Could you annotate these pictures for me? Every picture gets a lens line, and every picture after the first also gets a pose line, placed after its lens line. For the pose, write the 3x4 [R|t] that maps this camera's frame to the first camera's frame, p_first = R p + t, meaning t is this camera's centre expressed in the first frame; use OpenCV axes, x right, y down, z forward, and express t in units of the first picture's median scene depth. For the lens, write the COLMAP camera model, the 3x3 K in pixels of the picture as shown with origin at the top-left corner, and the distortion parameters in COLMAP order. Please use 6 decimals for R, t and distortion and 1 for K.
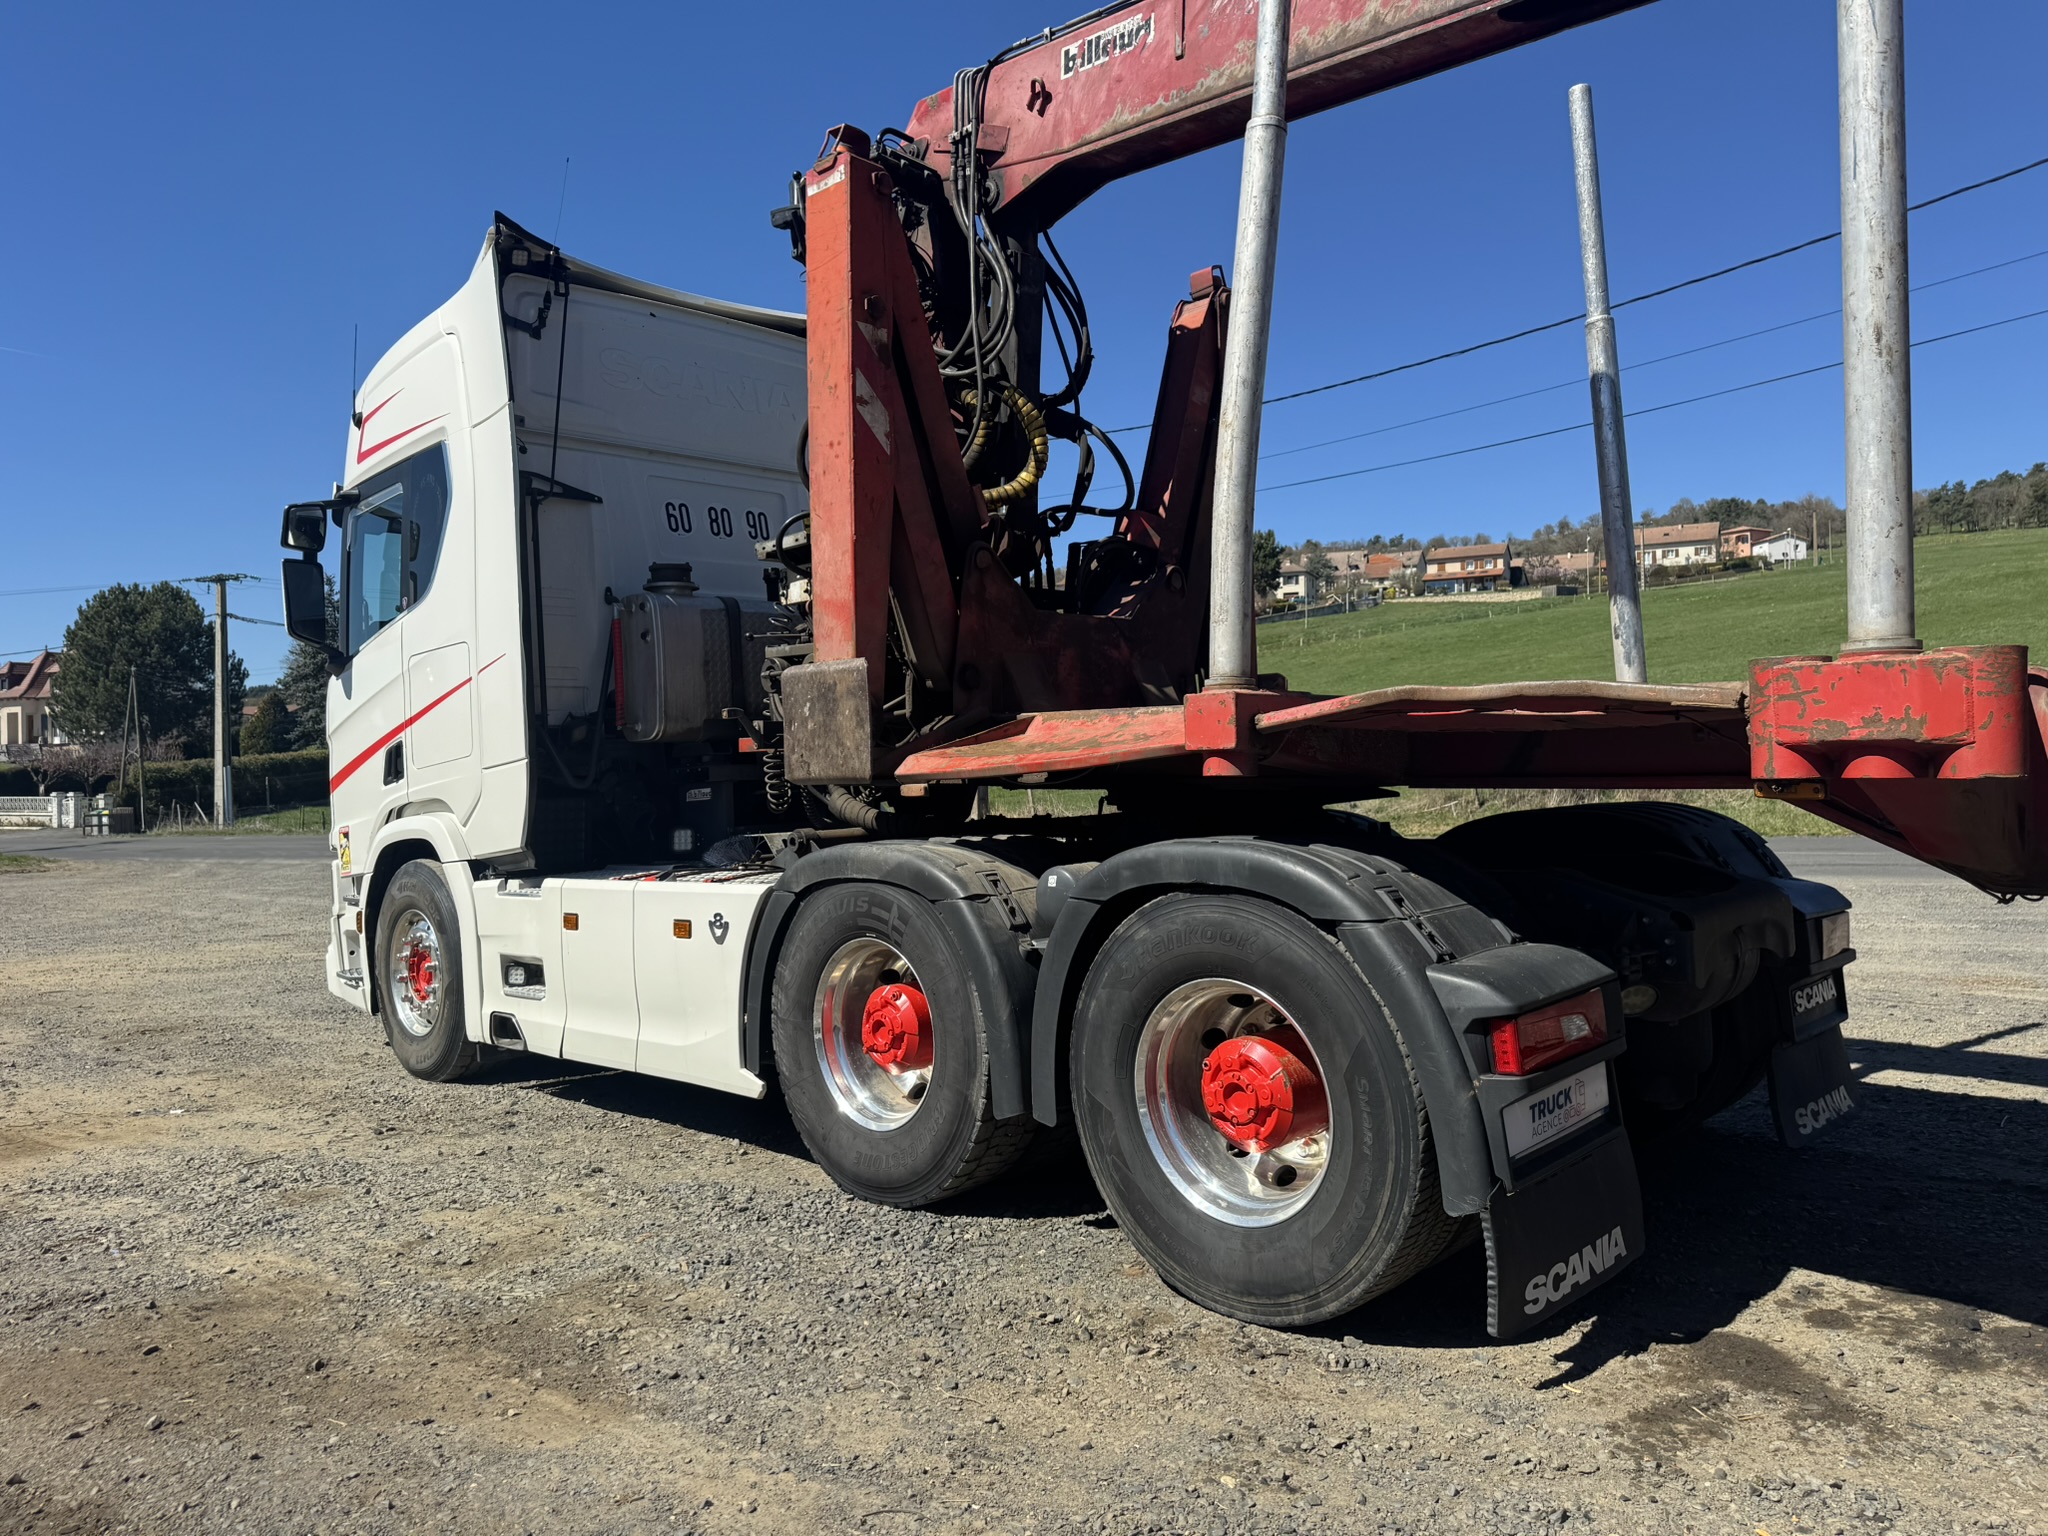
lens RADIAL K [[1565.9, 0, 1024.0], [0, 1565.9, 768.0], [0, 0, 1]] dist [0.030363, -0.047496]
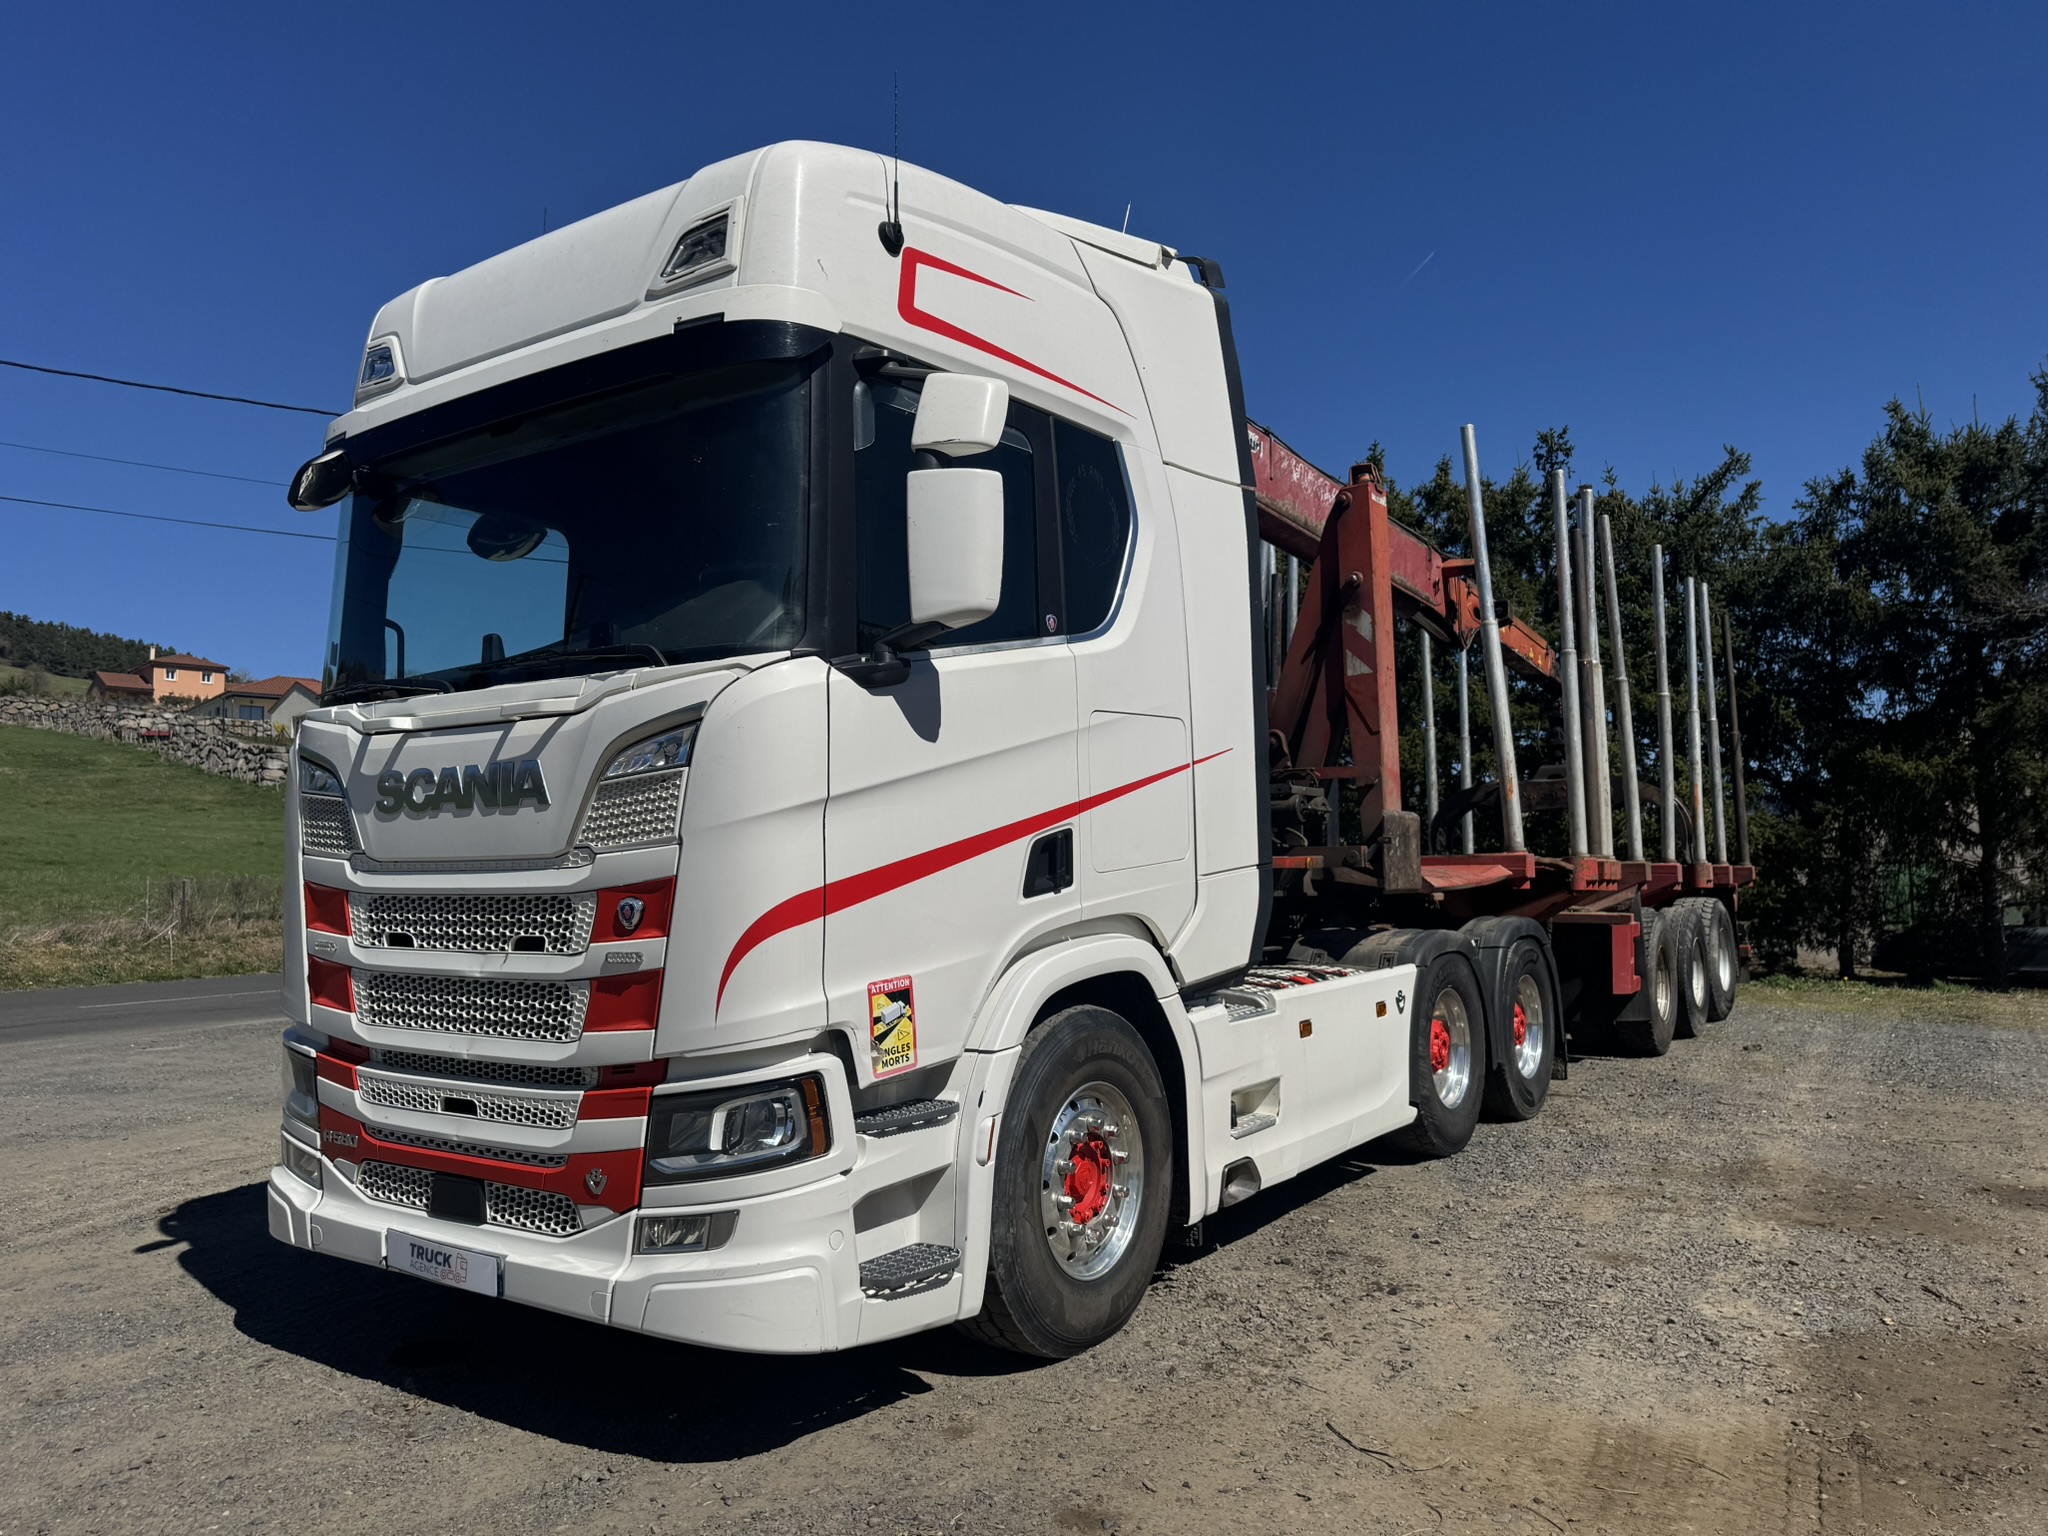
lens RADIAL K [[1377.2, 0, 1024.0], [0, 1377.2, 768.0], [0, 0, 1]] dist [0.036033, -0.031115]
pose [[-0.155672, 0.105293, 0.982181, -1.336370], [0.011242, 0.994427, -0.104824, 0.024836], [-0.987745, -0.005277, -0.155988, 1.524305]]
